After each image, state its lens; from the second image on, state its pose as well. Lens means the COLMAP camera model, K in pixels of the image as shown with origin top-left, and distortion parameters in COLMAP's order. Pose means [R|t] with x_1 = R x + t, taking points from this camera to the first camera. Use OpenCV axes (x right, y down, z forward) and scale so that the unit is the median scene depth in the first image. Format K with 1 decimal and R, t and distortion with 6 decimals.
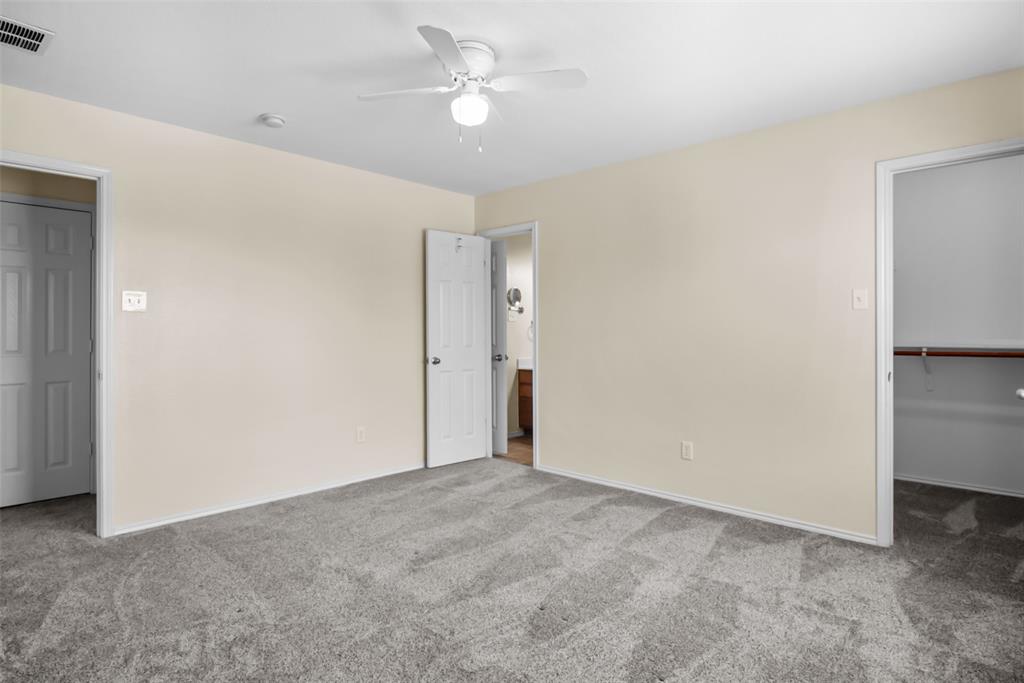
lens RADIAL K [[553.6, 0, 510.1], [0, 553.6, 335.2], [0, 0, 1]] dist [-0.004756, -0.001991]
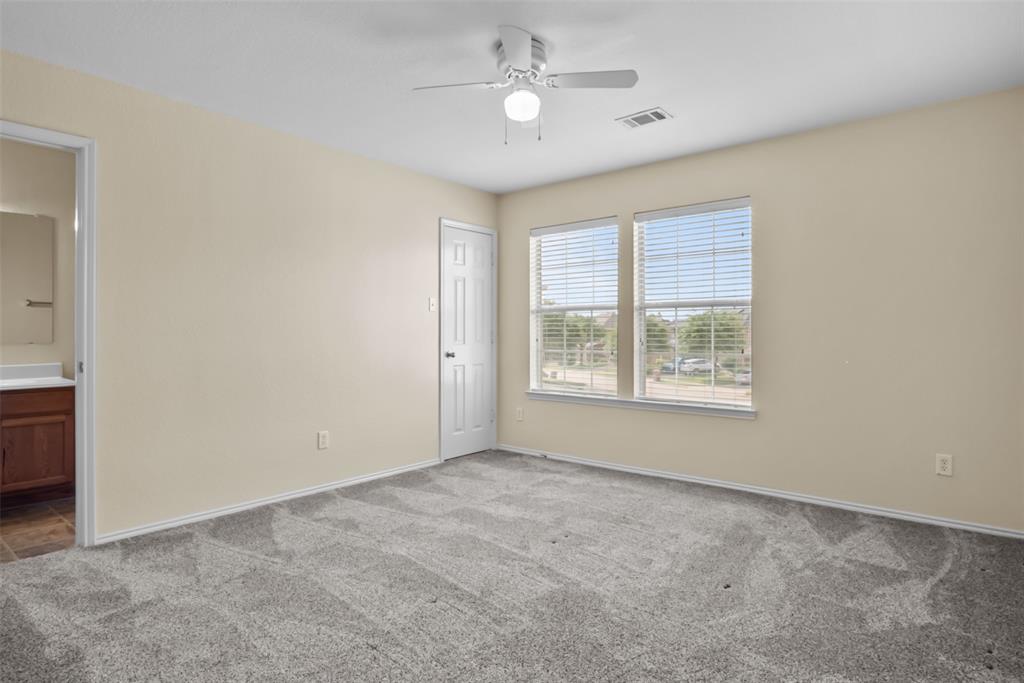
lens RADIAL K [[553.6, 0, 510.1], [0, 553.6, 335.2], [0, 0, 1]] dist [-0.004756, -0.001991]
pose [[-0.056836, -0.003366, 0.998378, -0.795743], [0.001613, 0.999993, 0.003463, 0.011924], [-0.998382, 0.001807, -0.056830, 0.779025]]
